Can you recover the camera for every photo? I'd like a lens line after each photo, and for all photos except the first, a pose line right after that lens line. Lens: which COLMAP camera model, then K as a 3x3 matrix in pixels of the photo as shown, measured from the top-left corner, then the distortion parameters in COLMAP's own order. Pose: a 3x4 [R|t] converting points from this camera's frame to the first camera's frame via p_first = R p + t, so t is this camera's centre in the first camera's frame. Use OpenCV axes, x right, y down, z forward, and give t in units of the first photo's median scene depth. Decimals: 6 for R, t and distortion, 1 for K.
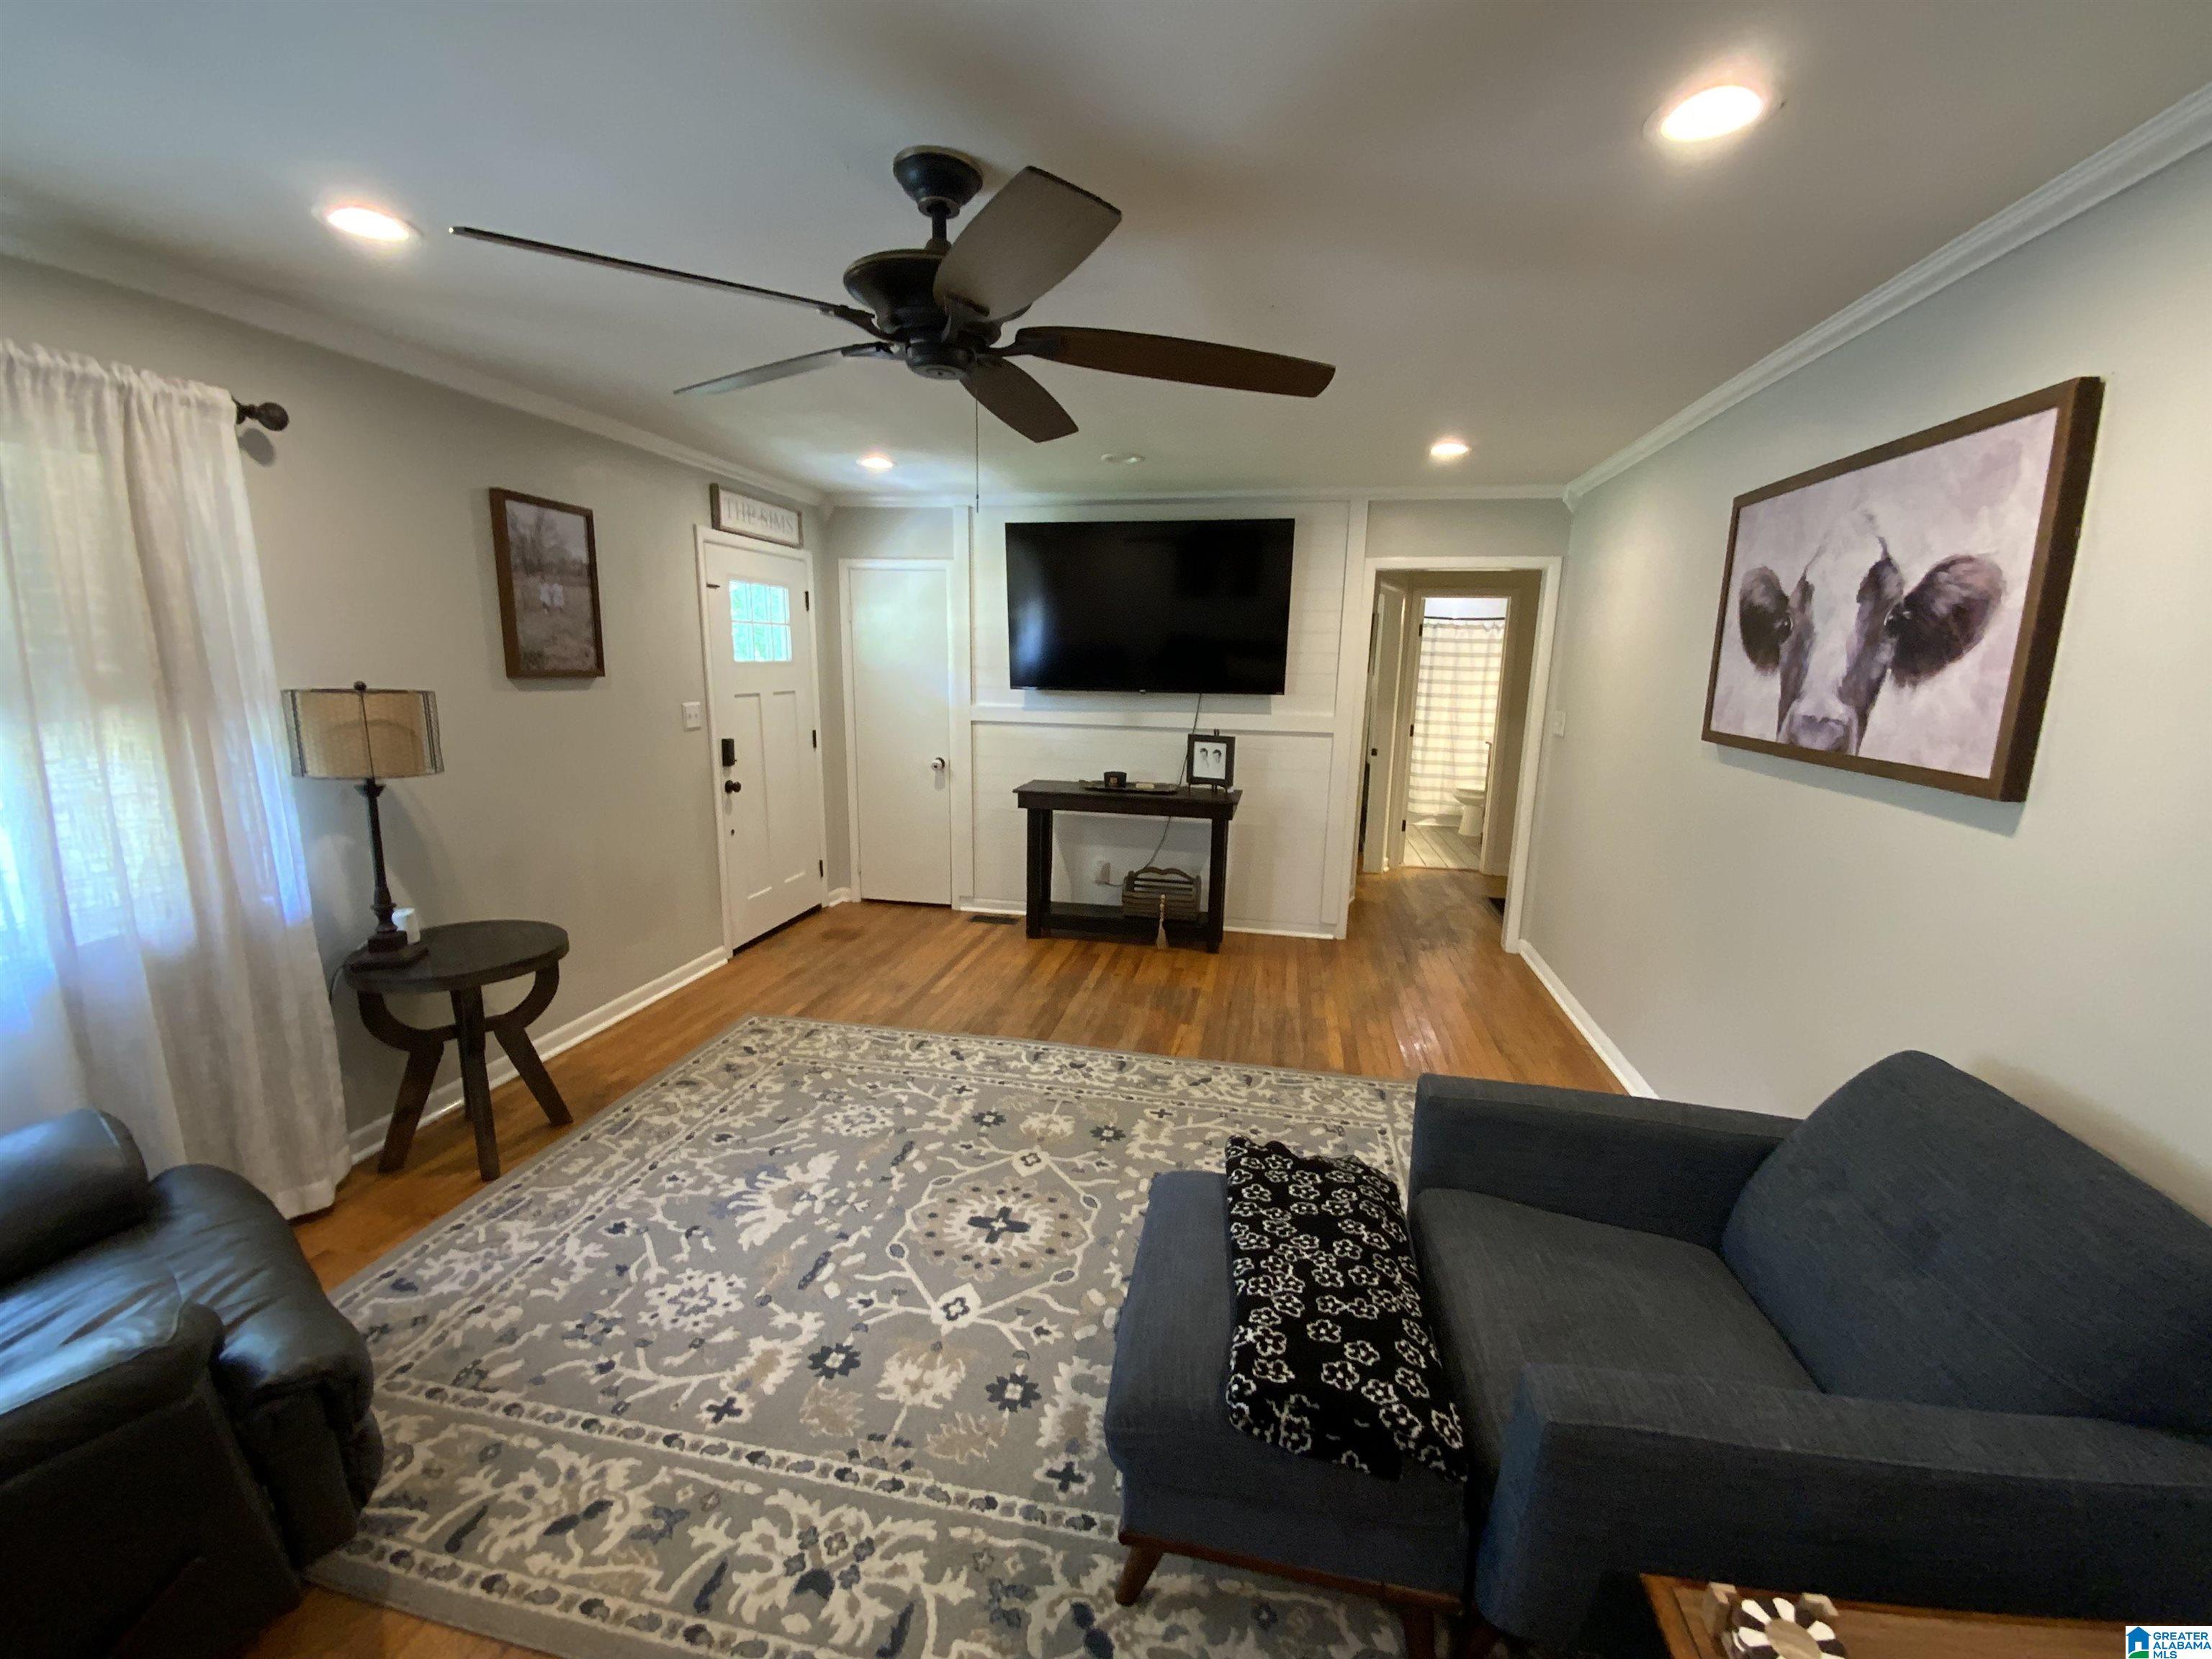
lens RADIAL K [[899.2, 0, 1104.6], [0, 899.2, 828.5], [0, 0, 1]] dist [0.044342, -0.034519]
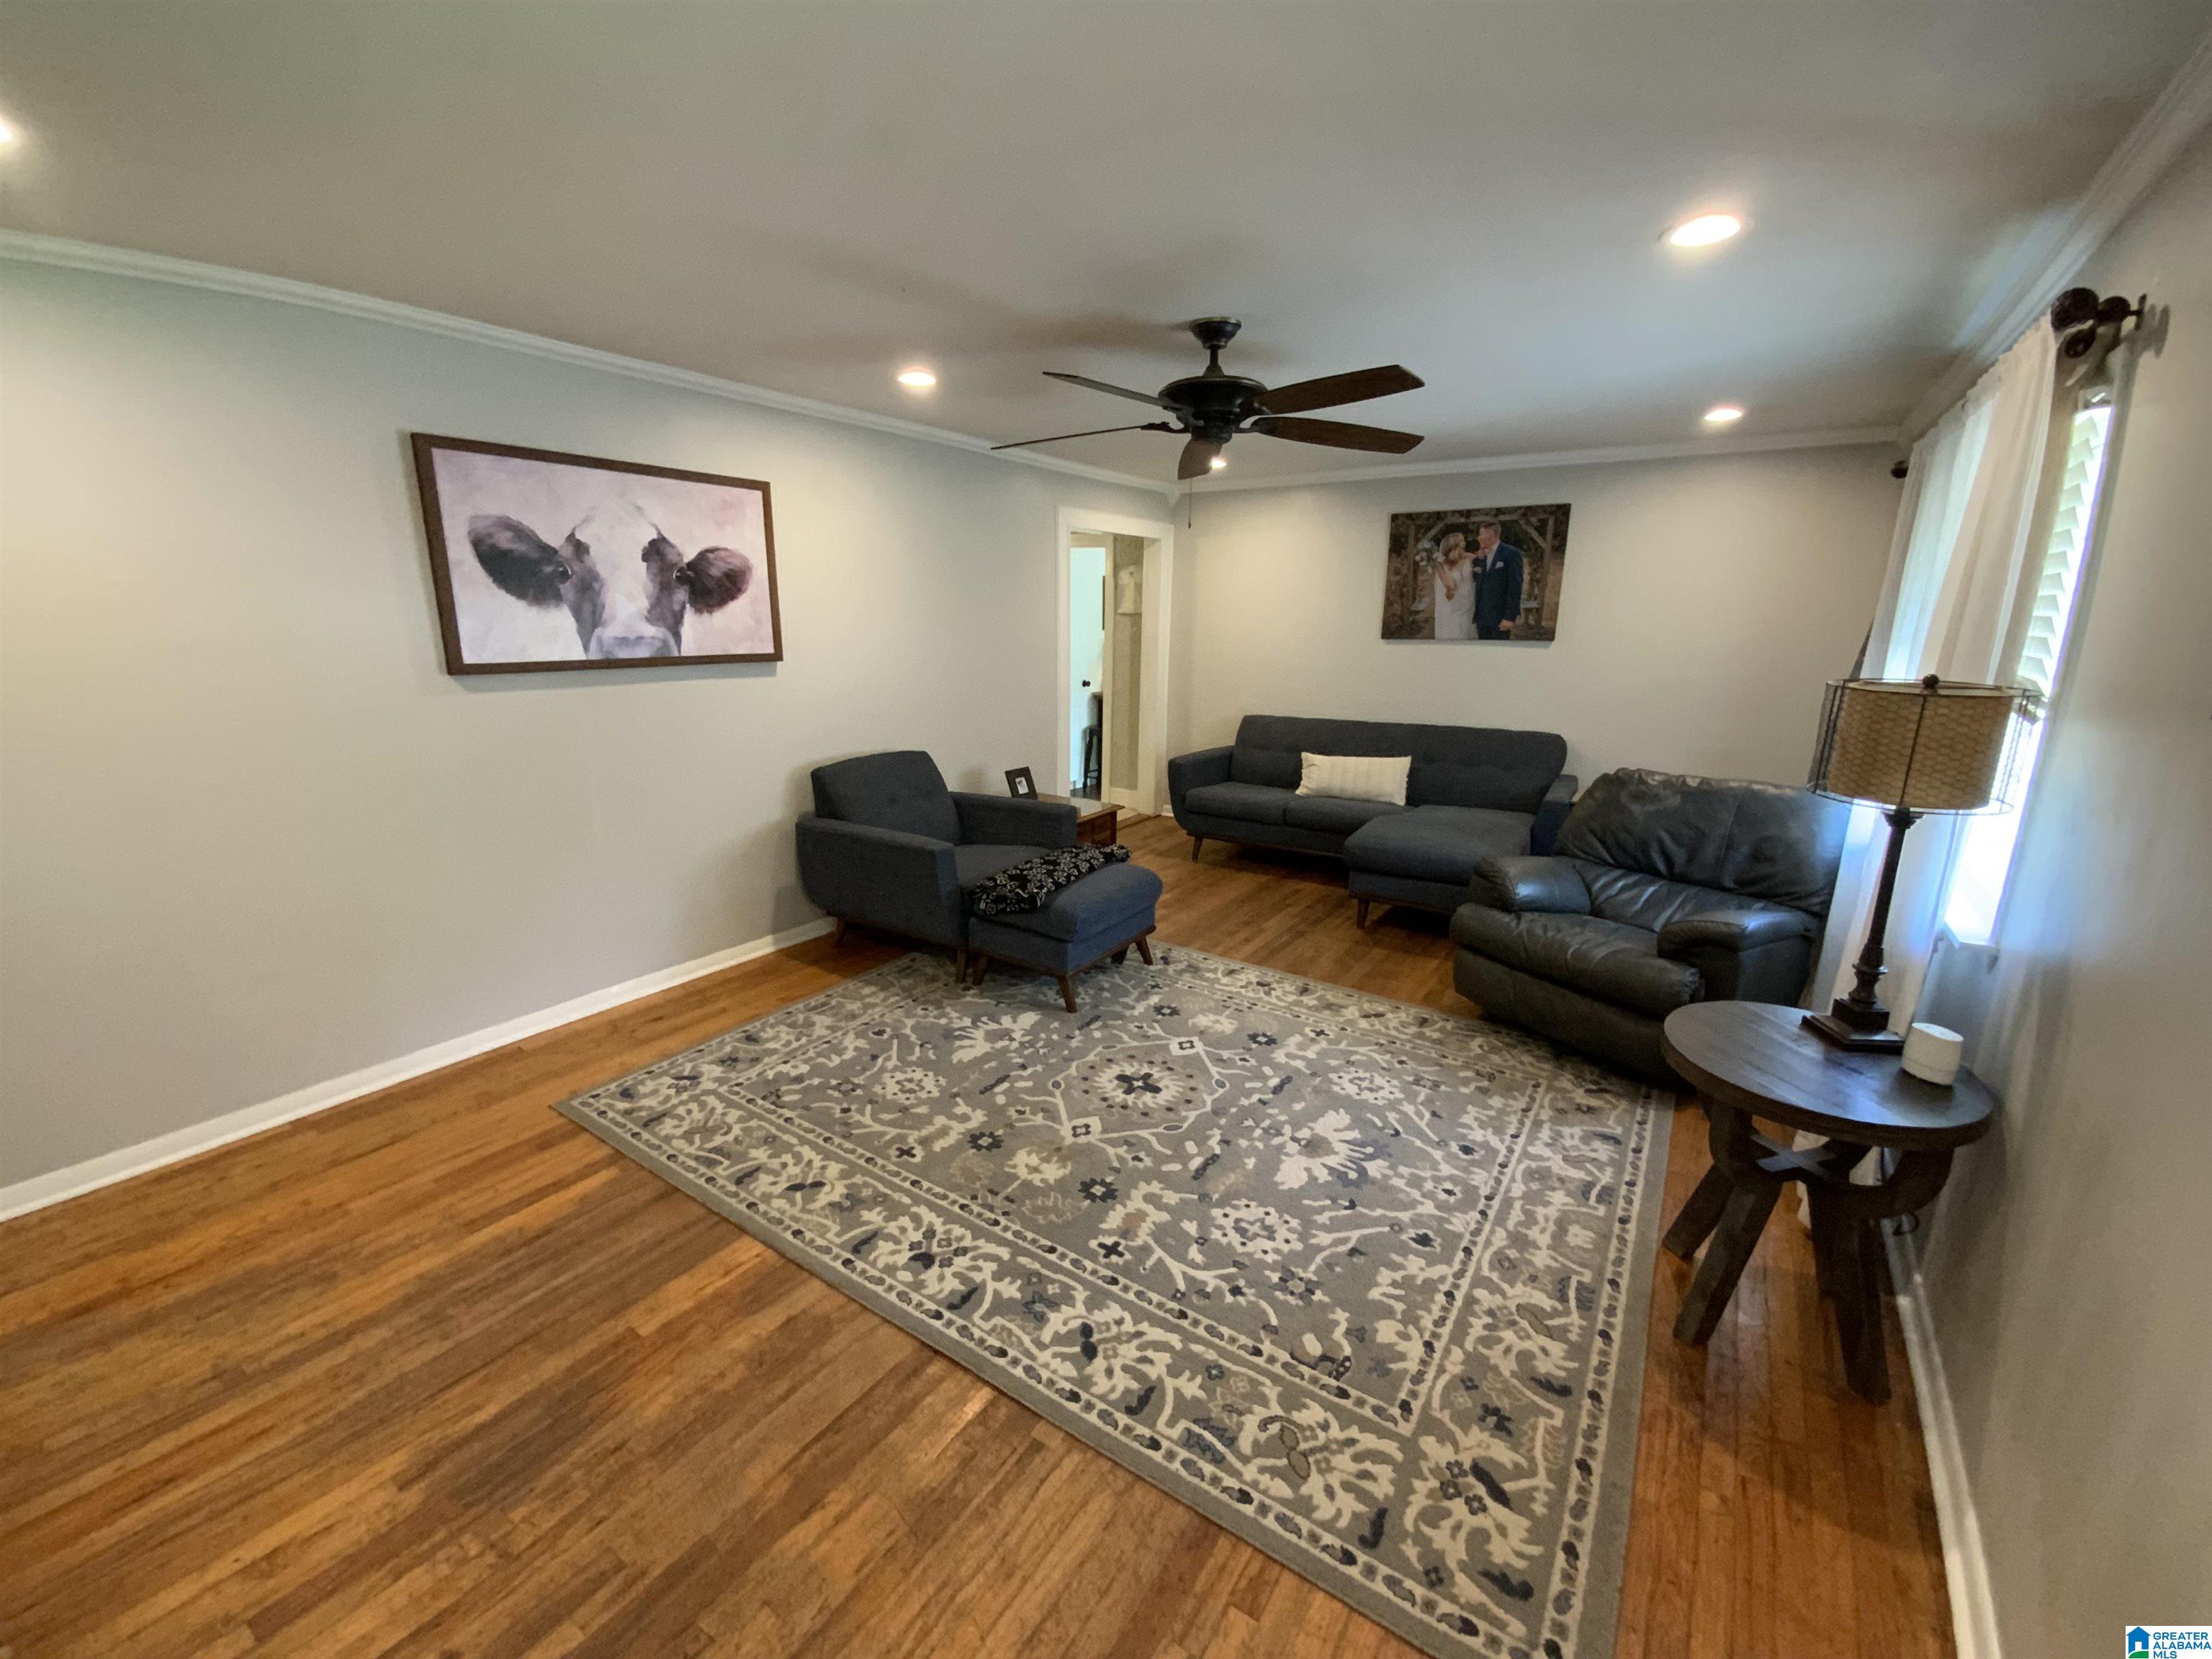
lens RADIAL K [[899.2, 0, 1104.6], [0, 899.2, 828.5], [0, 0, 1]] dist [0.044342, -0.034519]
pose [[-0.920506, -0.118866, 0.372209, -0.437906], [0.047636, 0.911356, 0.408853, -0.337704], [-0.387814, 0.394082, -0.833246, 1.705932]]
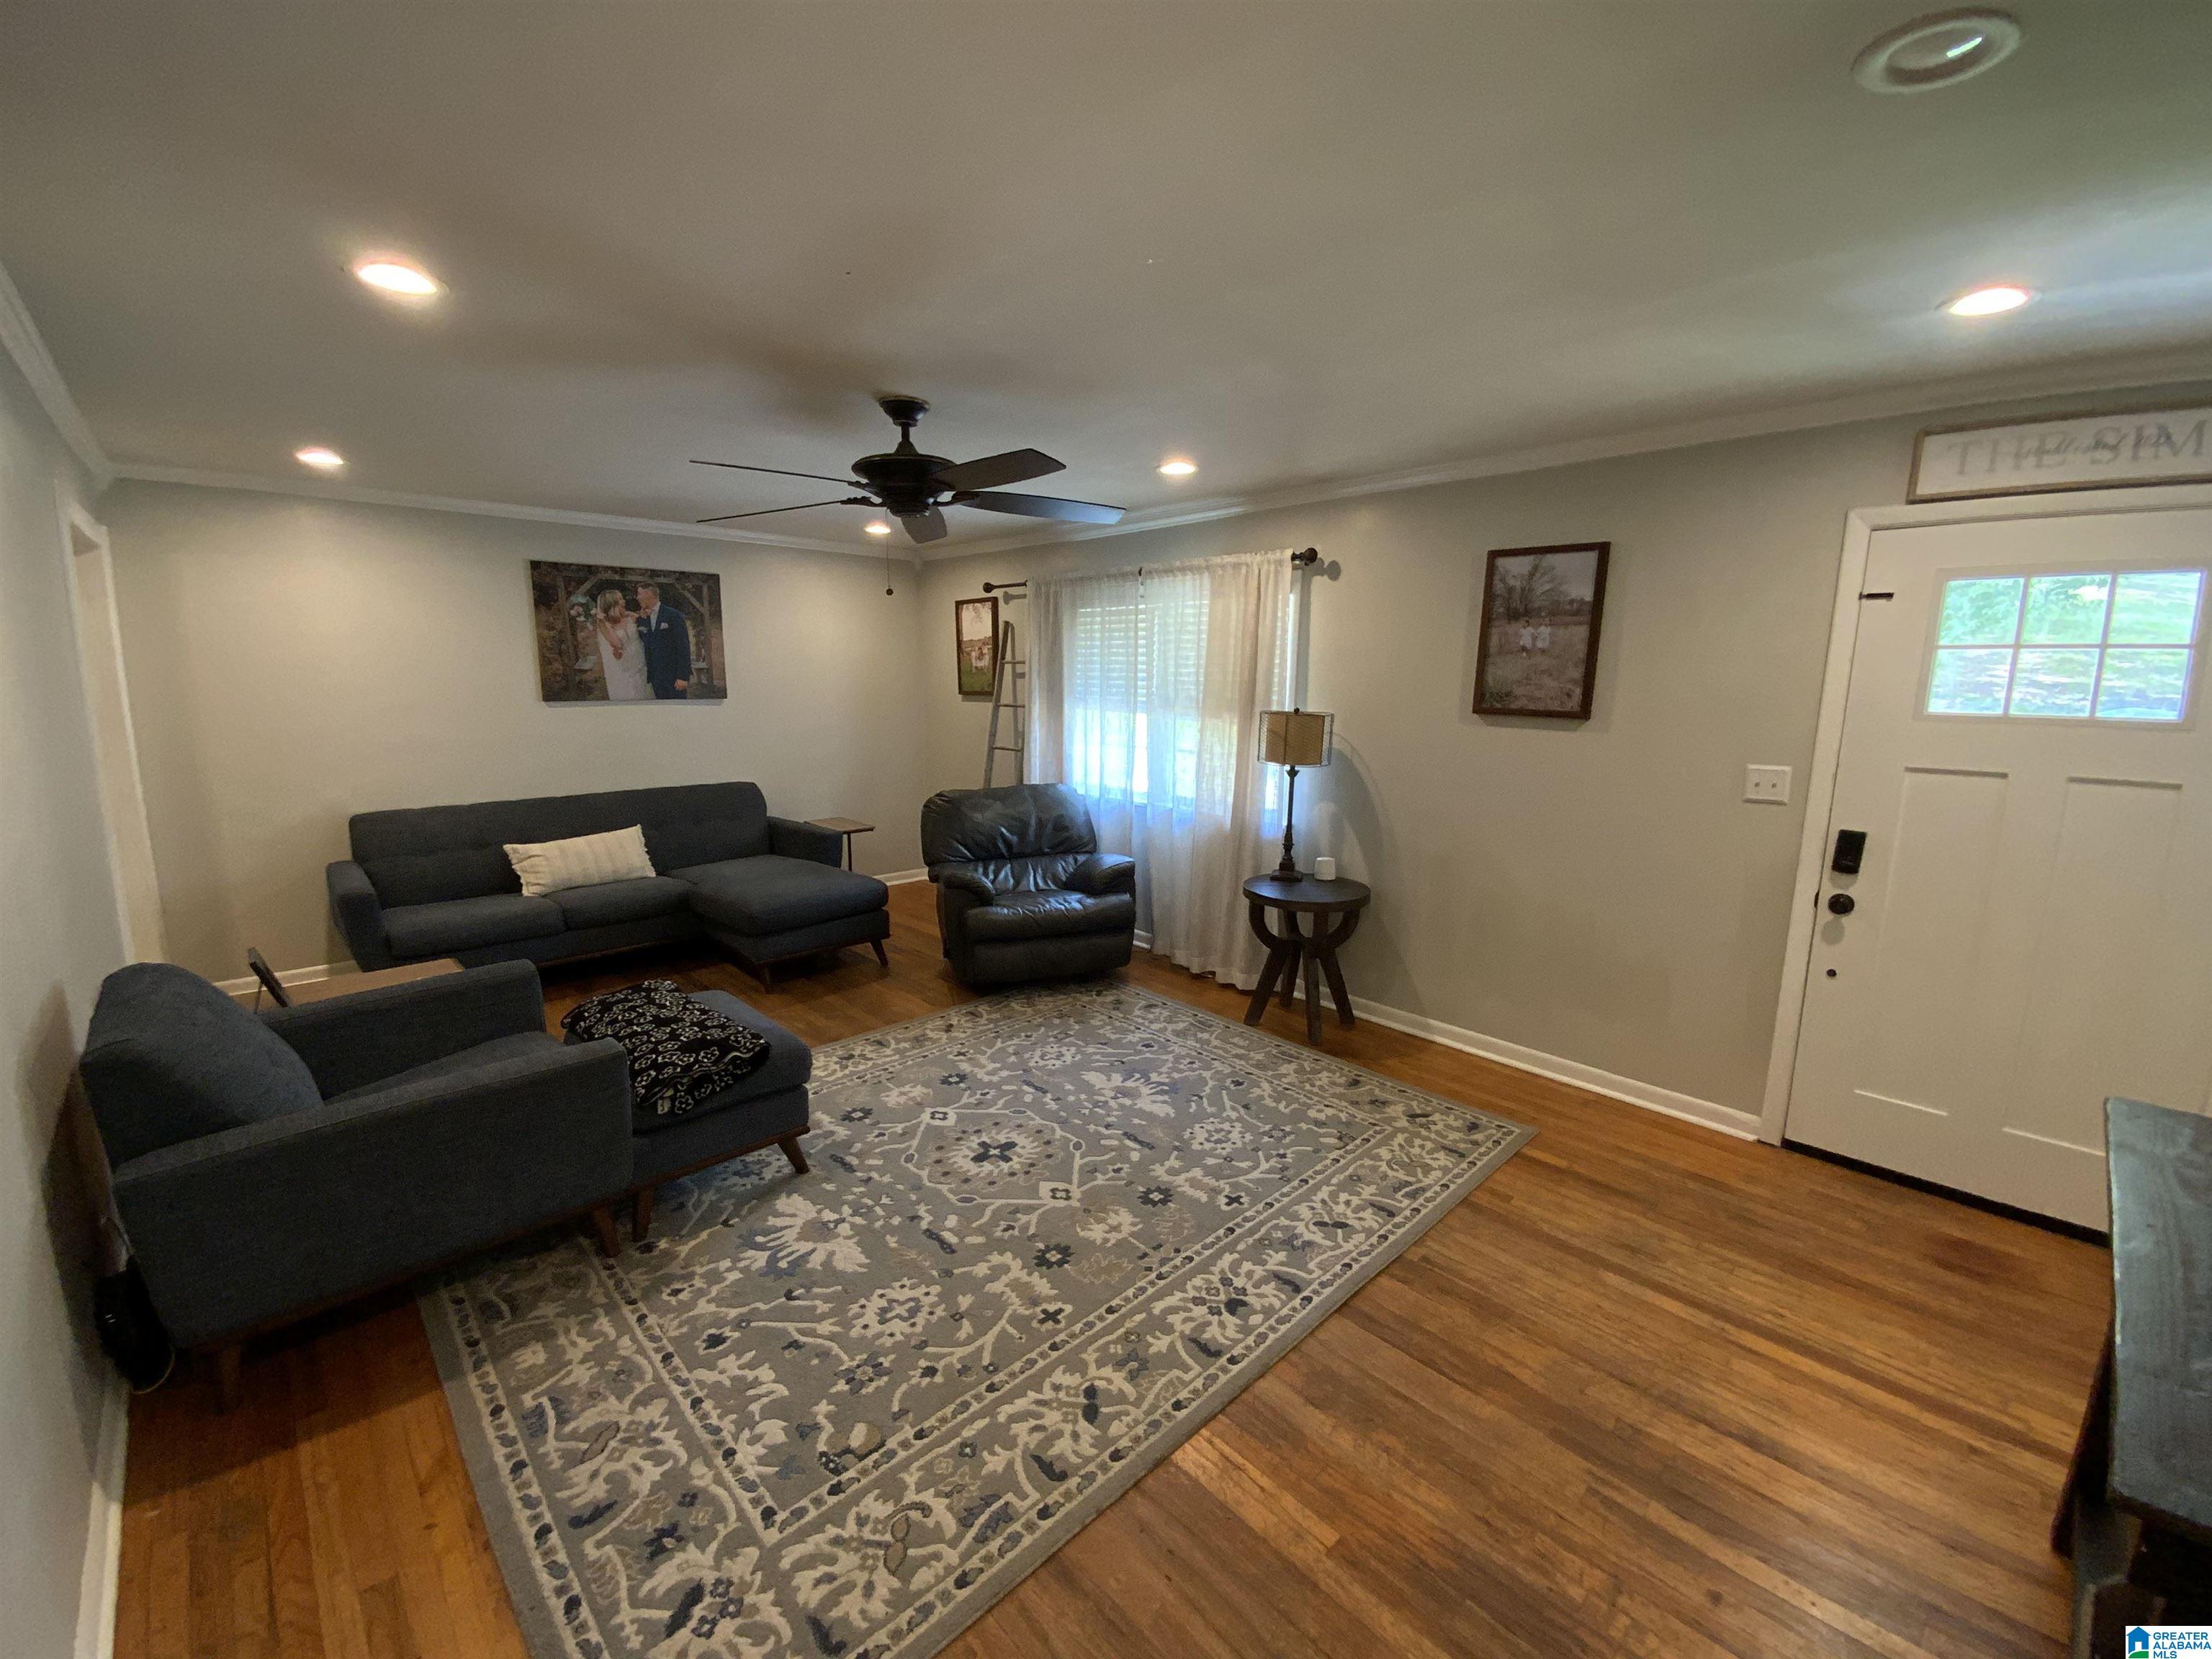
lens RADIAL K [[899.2, 0, 1104.6], [0, 899.2, 828.5], [0, 0, 1]] dist [0.044342, -0.034519]
pose [[-0.576672, 0.116105, -0.808683, 0.651931], [-0.174902, 0.949355, 0.261025, -0.281457], [0.798034, 0.291966, -0.527160, 1.465732]]
